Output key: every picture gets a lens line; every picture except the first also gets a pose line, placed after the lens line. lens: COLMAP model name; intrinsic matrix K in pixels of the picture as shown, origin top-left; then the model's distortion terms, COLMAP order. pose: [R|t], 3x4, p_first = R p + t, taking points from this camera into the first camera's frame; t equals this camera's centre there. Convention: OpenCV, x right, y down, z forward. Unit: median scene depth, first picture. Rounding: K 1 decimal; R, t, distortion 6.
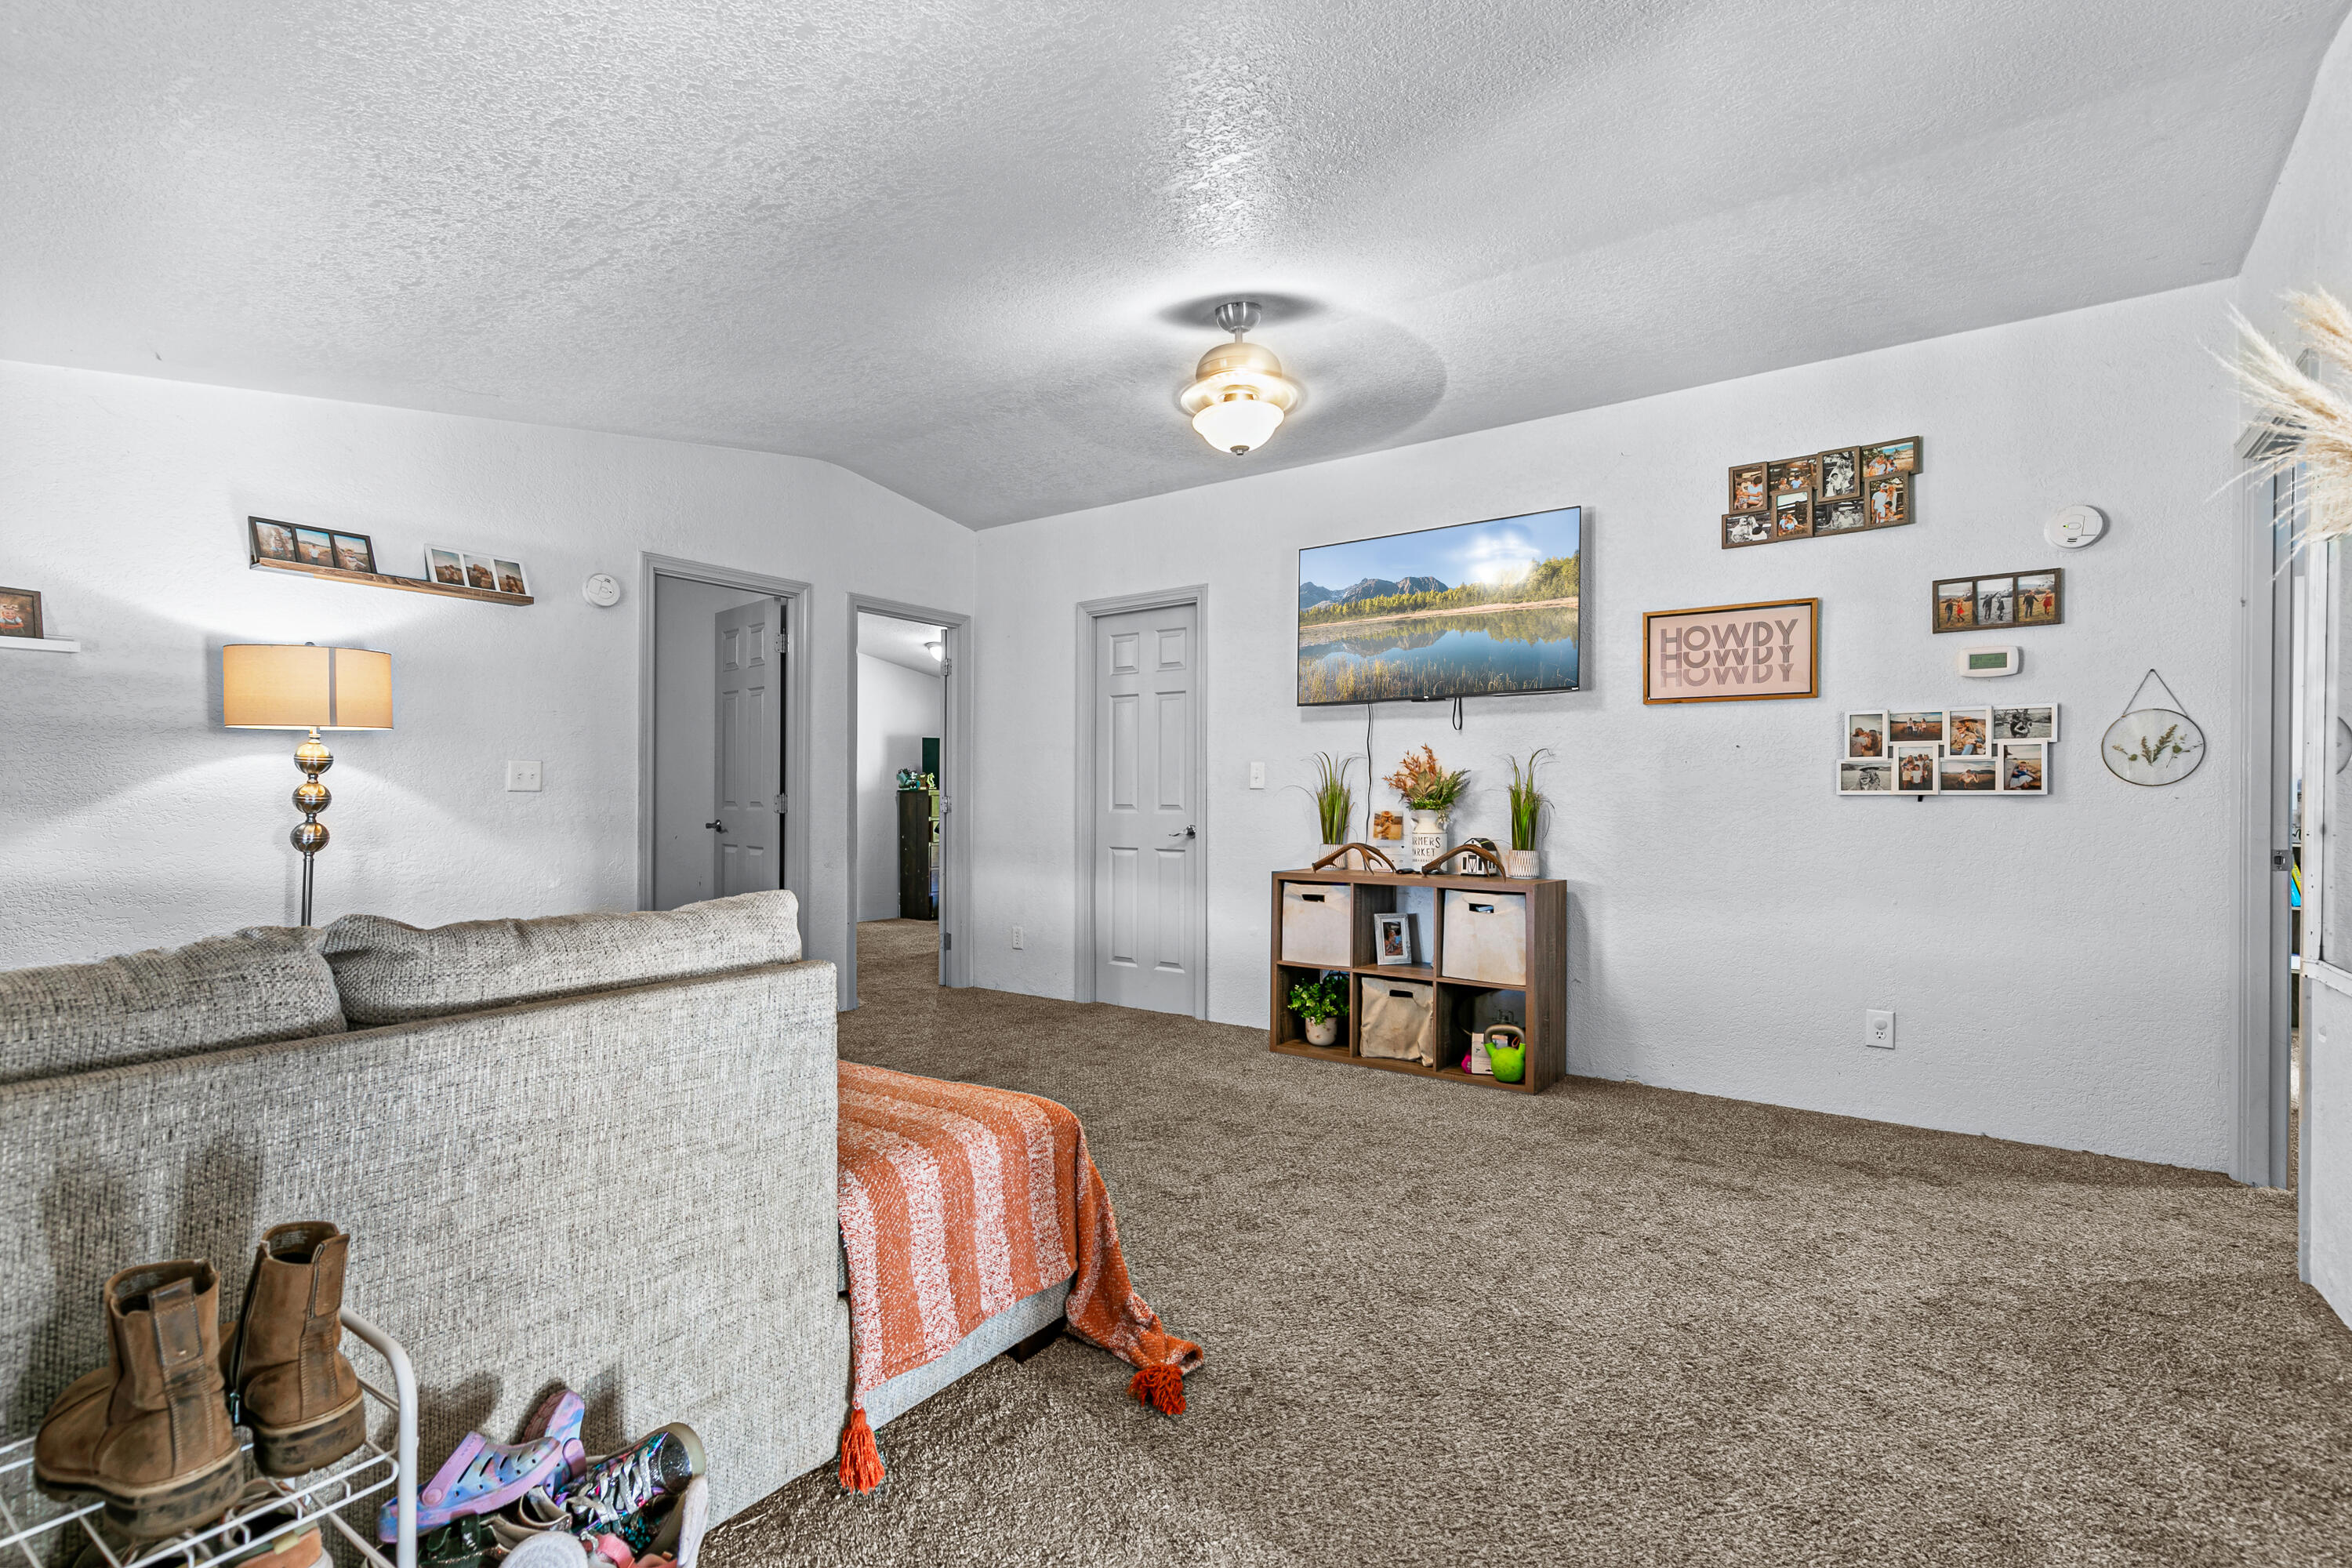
lens RADIAL K [[1076.5, 0, 1202.3], [0, 1076.5, 789.1], [0, 0, 1]] dist [0.003297, -0.000038]
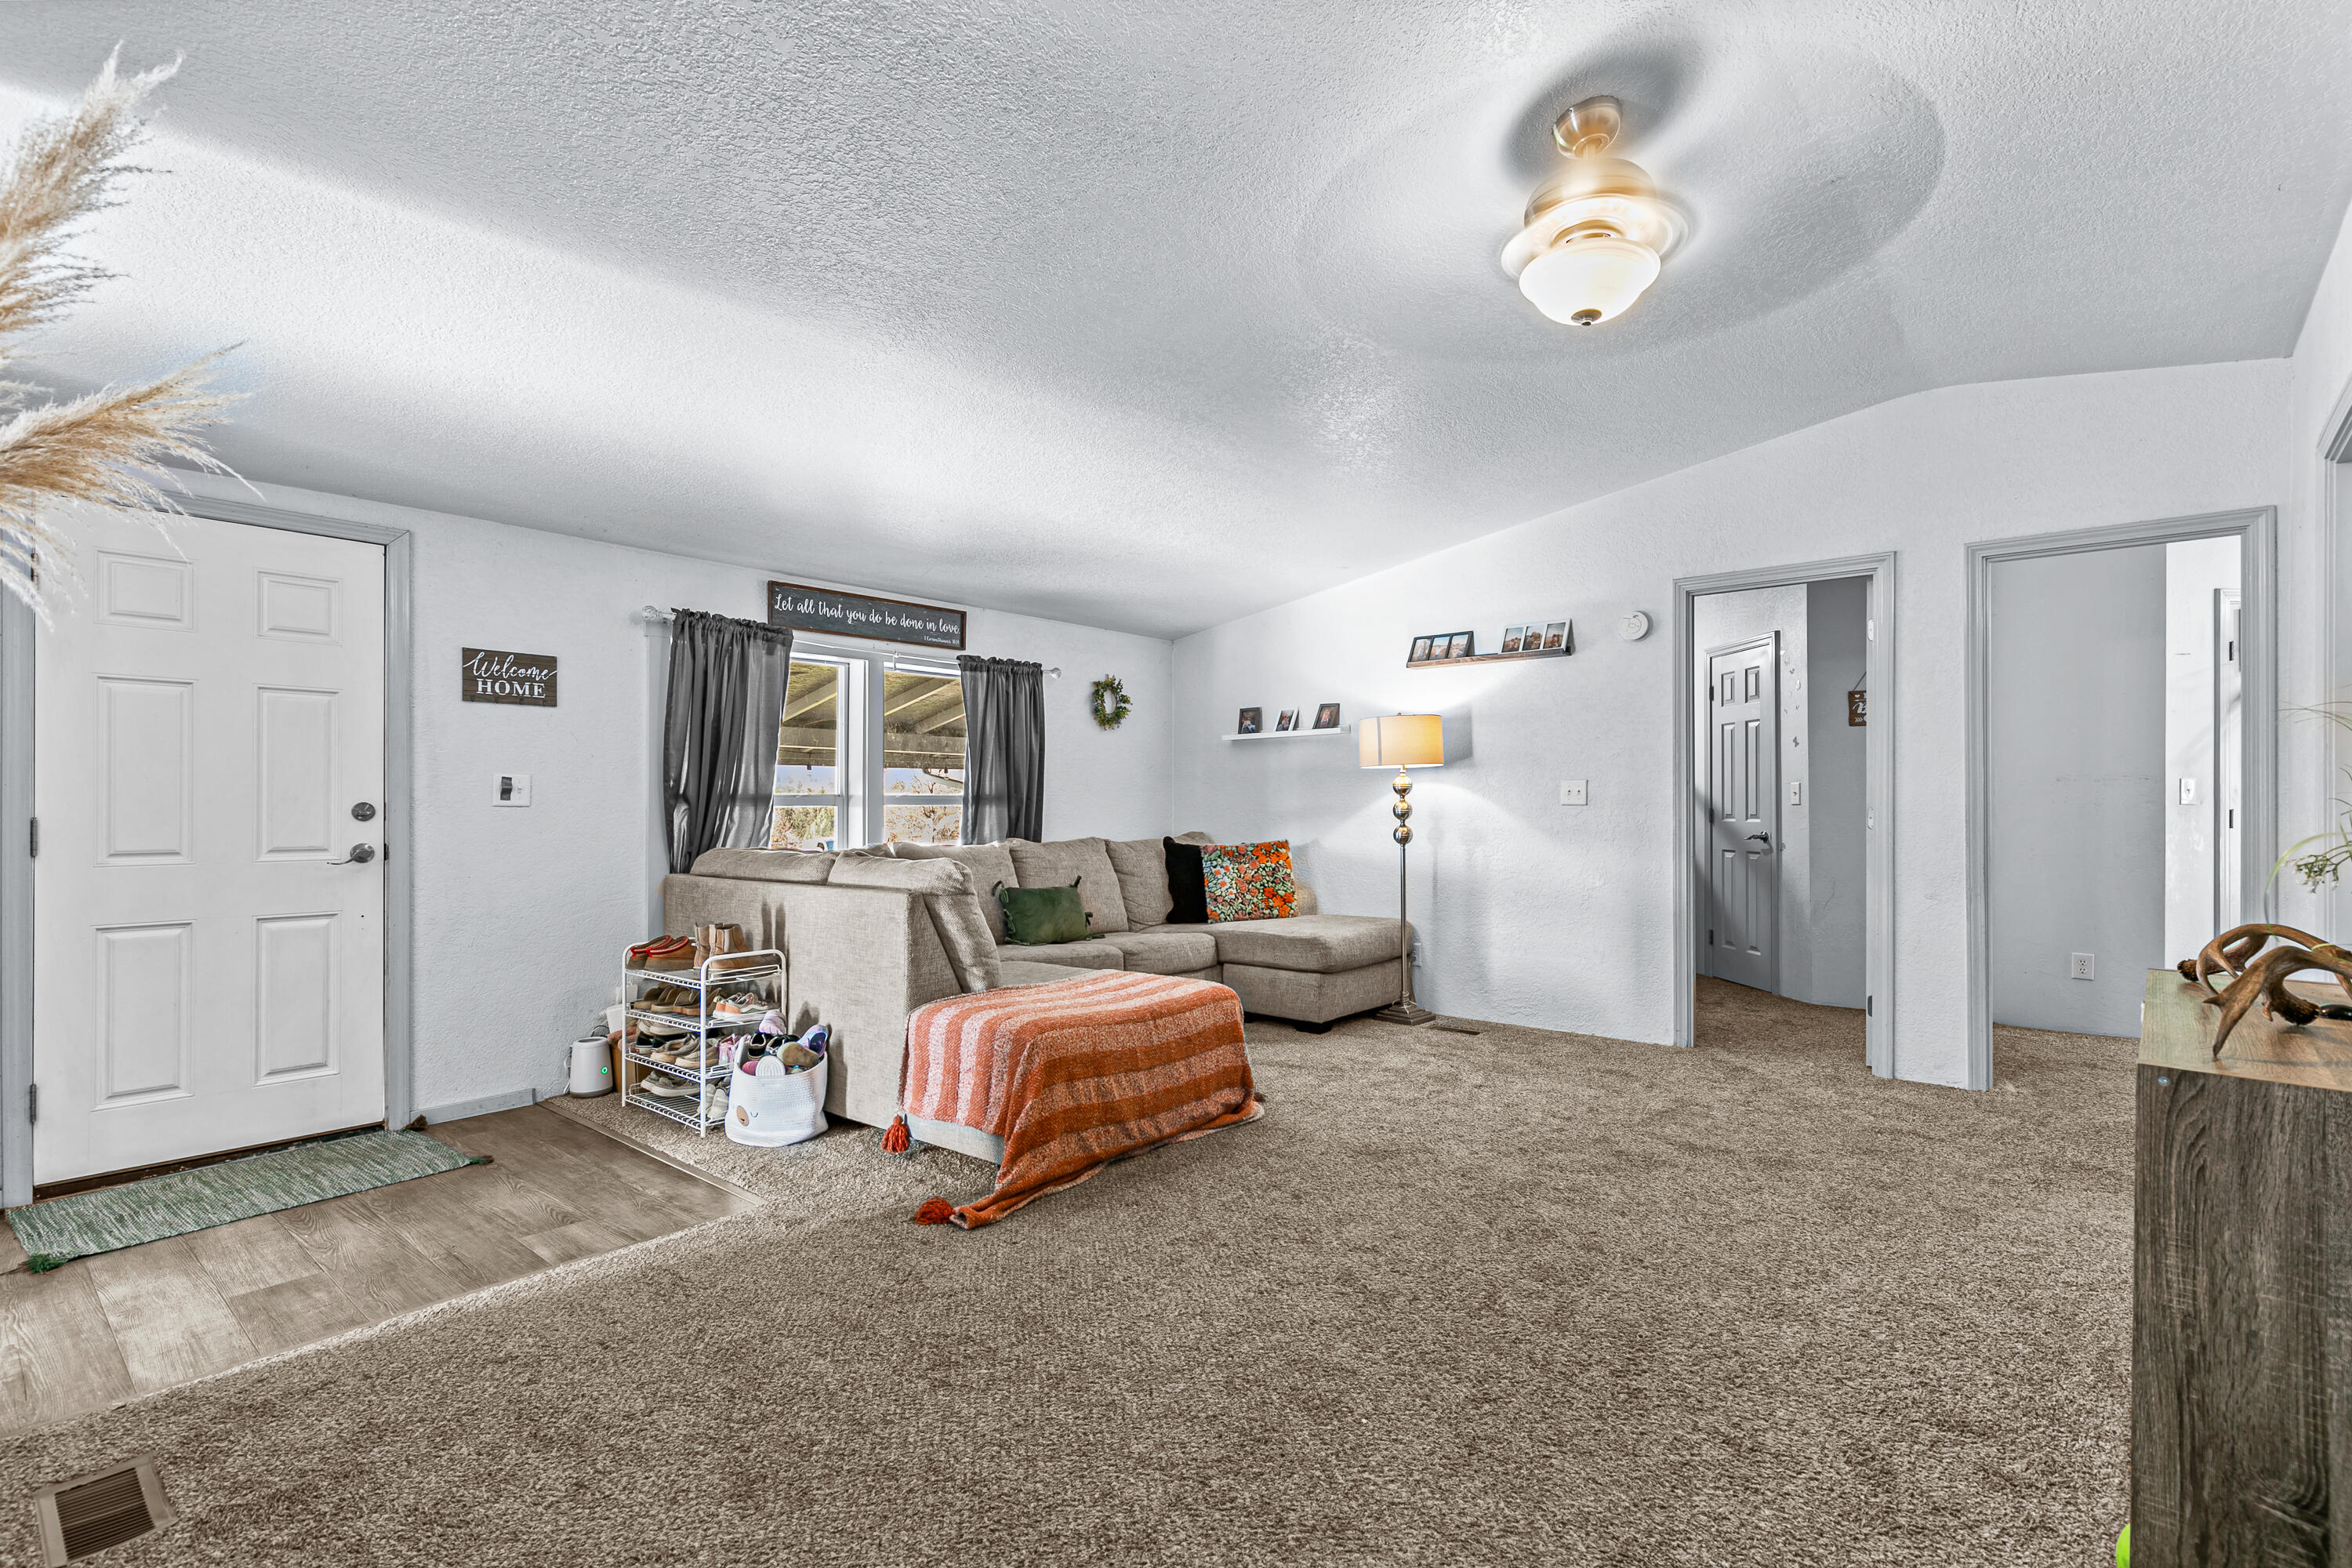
lens RADIAL K [[1072.9, 0, 1178.4], [0, 1072.9, 804.1], [0, 0, 1]] dist [0.003079, 0.000391]
pose [[-0.109502, -0.005324, -0.993972, 0.786486], [0.007419, 0.999953, -0.006173, 0.006008], [0.993959, -0.008050, -0.109457, 0.844479]]
